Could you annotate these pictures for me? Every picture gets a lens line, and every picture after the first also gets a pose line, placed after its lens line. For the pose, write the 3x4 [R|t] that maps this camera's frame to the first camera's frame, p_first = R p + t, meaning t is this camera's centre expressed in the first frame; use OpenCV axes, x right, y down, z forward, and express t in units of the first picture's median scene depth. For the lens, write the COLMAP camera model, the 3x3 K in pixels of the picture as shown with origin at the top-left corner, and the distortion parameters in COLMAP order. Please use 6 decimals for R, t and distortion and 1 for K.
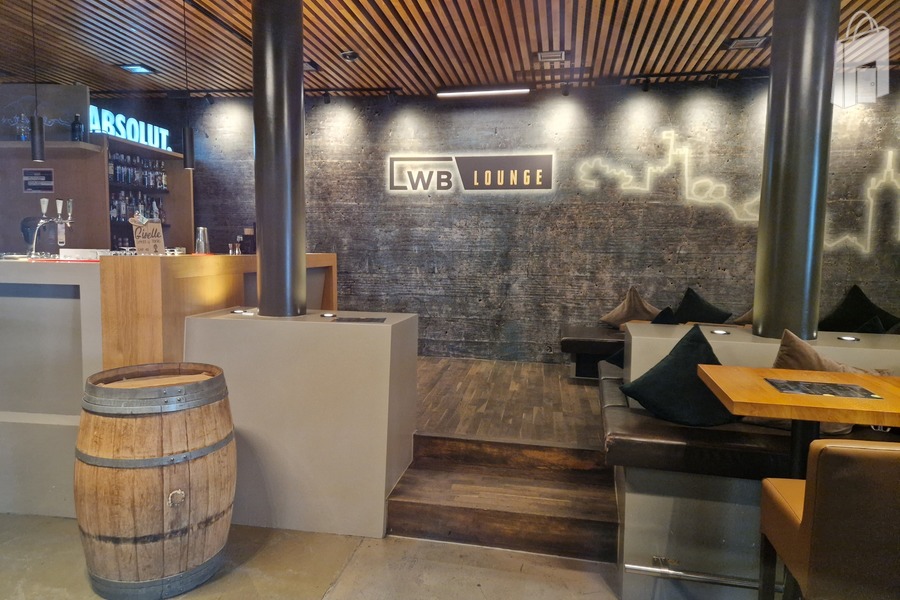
lens RADIAL K [[599.7, 0, 445.1], [0, 599.7, 292.8], [0, 0, 1]] dist [0.078200, -0.062532]
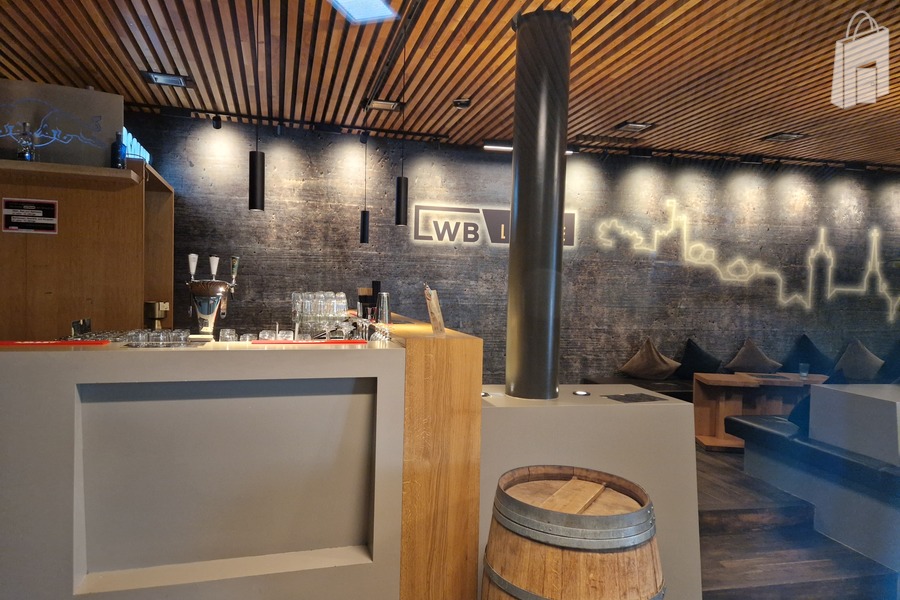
lens RADIAL K [[599.7, 0, 456.5], [0, 599.7, 296.3], [0, 0, 1]] dist [0.078200, -0.062532]
pose [[0.916034, 0.001368, 0.401098, -0.440076], [0.018735, 0.998757, -0.046192, -0.042299], [-0.400662, 0.049828, 0.914870, 0.137262]]
